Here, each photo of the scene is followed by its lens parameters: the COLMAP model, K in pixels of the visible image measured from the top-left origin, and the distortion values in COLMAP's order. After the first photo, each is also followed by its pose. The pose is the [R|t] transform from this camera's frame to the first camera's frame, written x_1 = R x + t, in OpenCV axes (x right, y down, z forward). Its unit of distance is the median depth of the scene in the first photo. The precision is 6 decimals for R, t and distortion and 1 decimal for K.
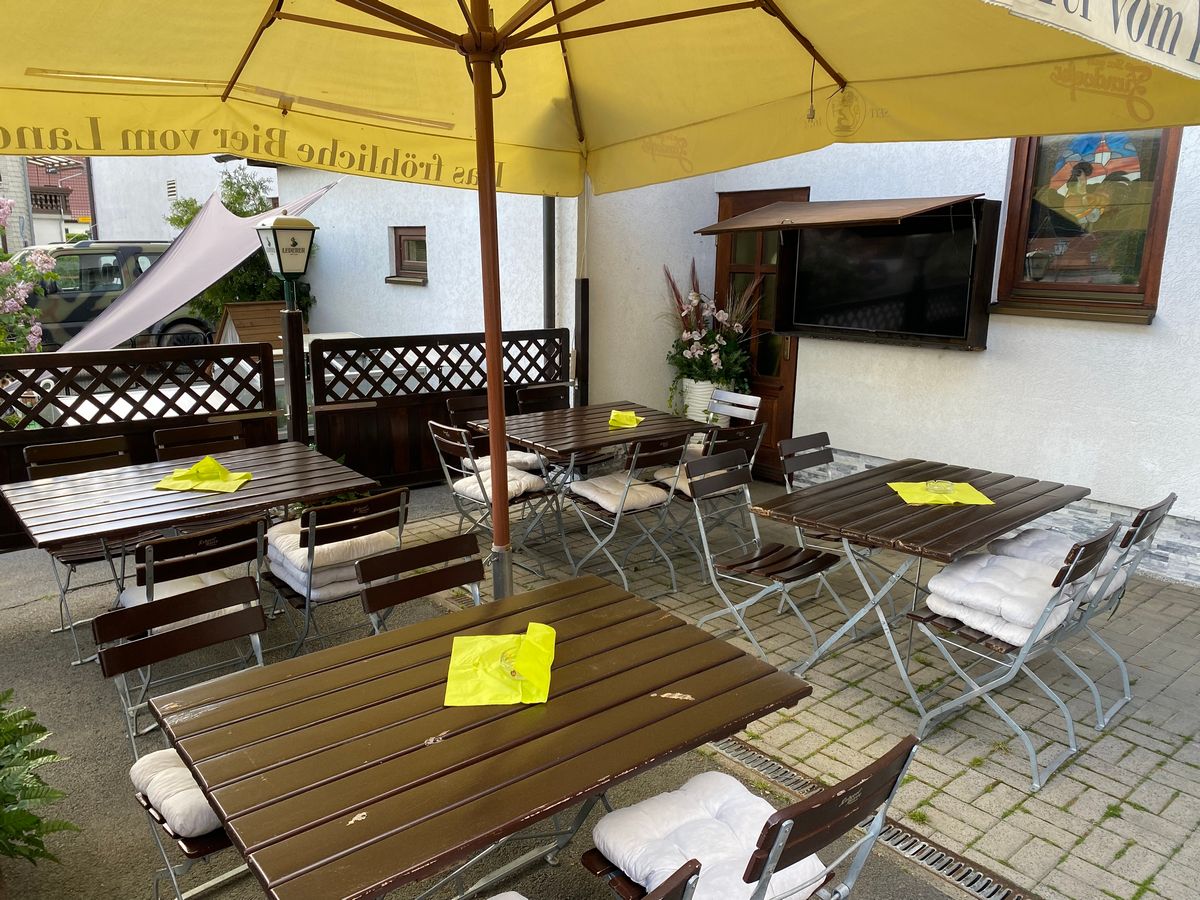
lens RADIAL K [[914.2, 0, 598.9], [0, 914.2, 453.4], [0, 0, 1]] dist [0.063451, -0.079000]
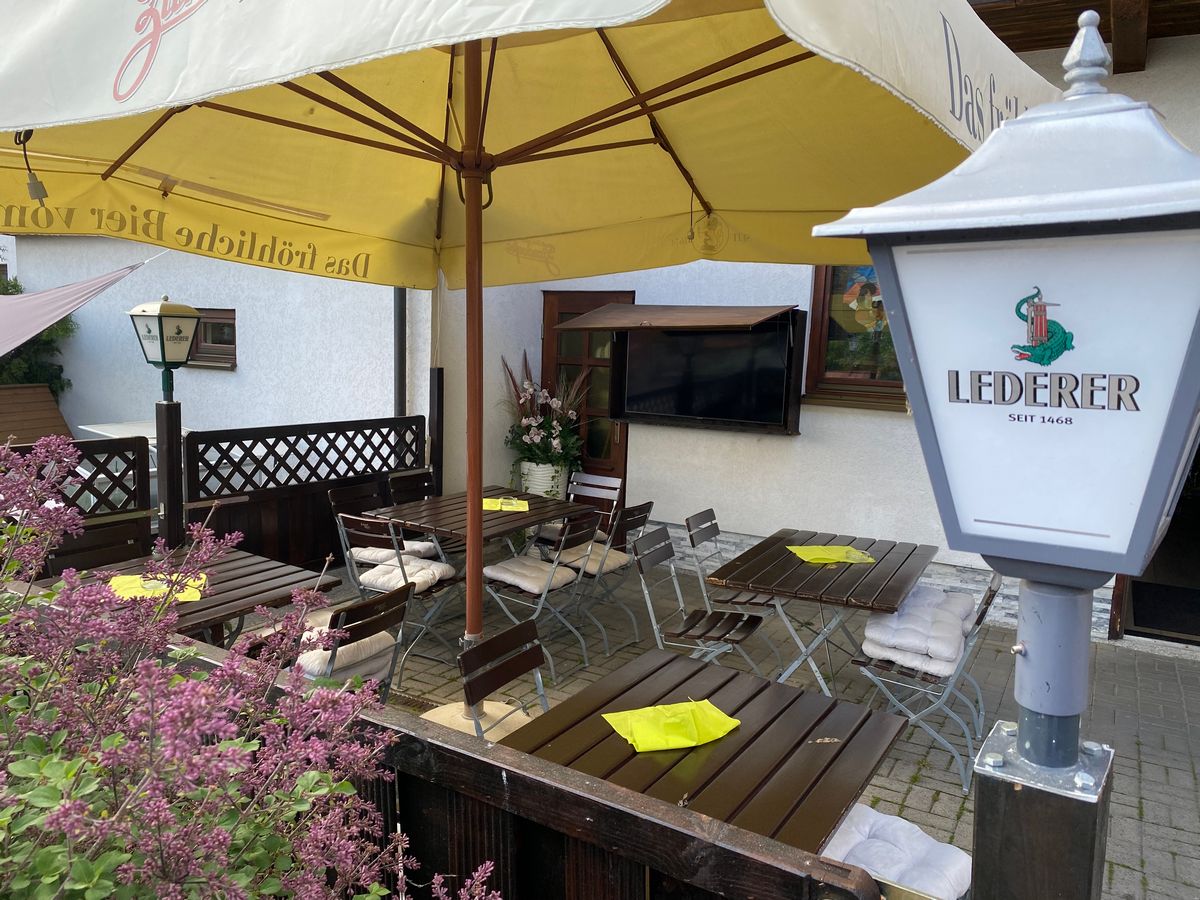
lens RADIAL K [[914.2, 0, 598.8], [0, 914.2, 458.7], [0, 0, 1]] dist [0.063451, -0.079000]
pose [[0.939728, -0.021475, 0.341249, -0.235941], [0.048155, 0.996391, -0.069905, -0.011129], [-0.338516, 0.082124, 0.937370, -0.015291]]
